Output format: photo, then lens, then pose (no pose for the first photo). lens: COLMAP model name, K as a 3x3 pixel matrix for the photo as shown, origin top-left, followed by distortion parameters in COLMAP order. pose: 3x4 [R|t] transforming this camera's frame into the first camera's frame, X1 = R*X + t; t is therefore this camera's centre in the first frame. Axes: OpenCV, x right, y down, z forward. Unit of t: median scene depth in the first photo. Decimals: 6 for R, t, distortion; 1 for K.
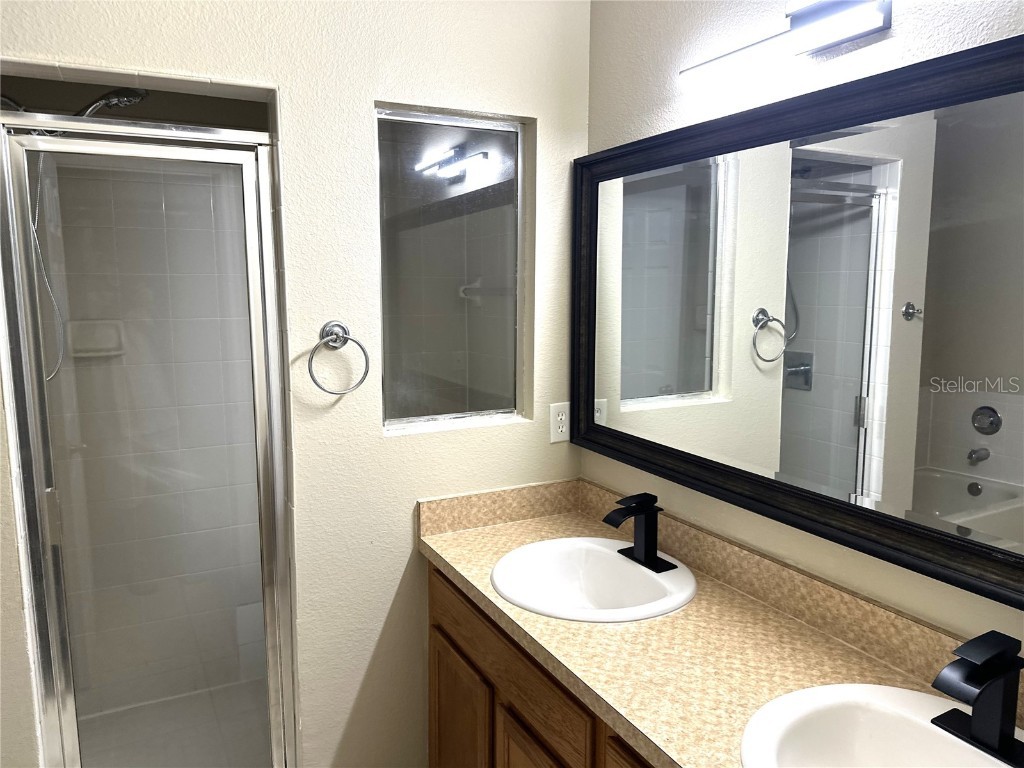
lens RADIAL K [[731.6, 0, 512.0], [0, 731.6, 384.0], [0, 0, 1]] dist [0.104674, -0.149607]
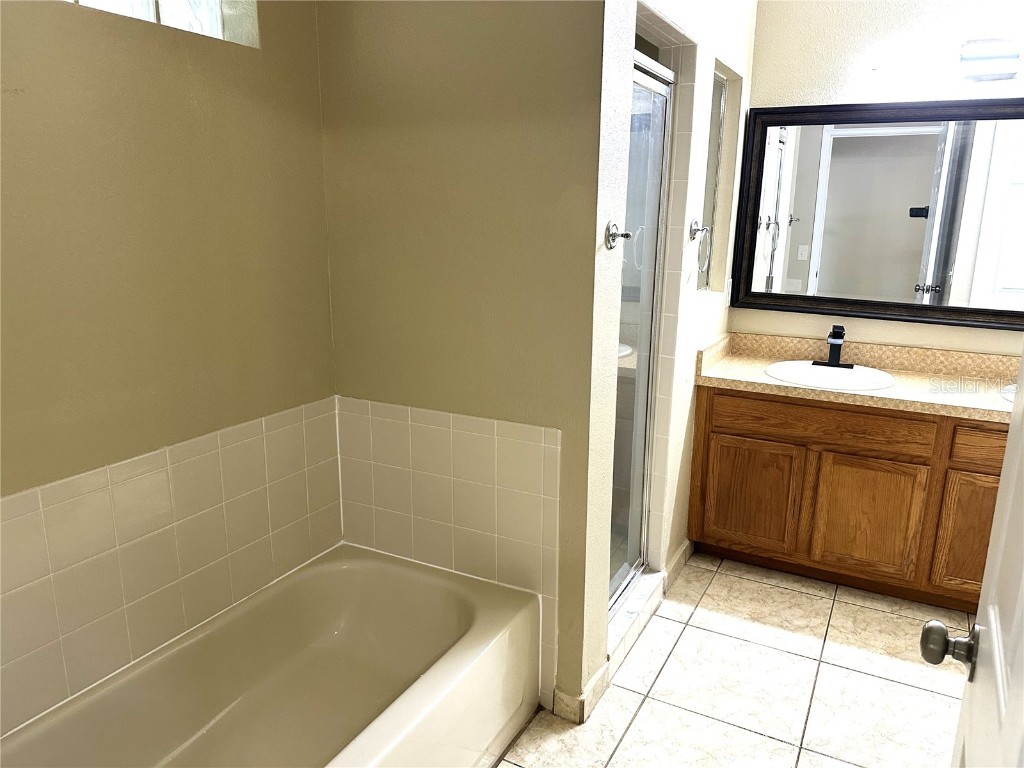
lens RADIAL K [[731.6, 0, 512.0], [0, 731.6, 384.0], [0, 0, 1]] dist [0.104674, -0.149607]
pose [[0.827454, -0.118405, 0.548908, -1.573775], [0.061416, 0.990735, 0.121129, 0.037134], [-0.558165, -0.066517, 0.827059, 0.009270]]
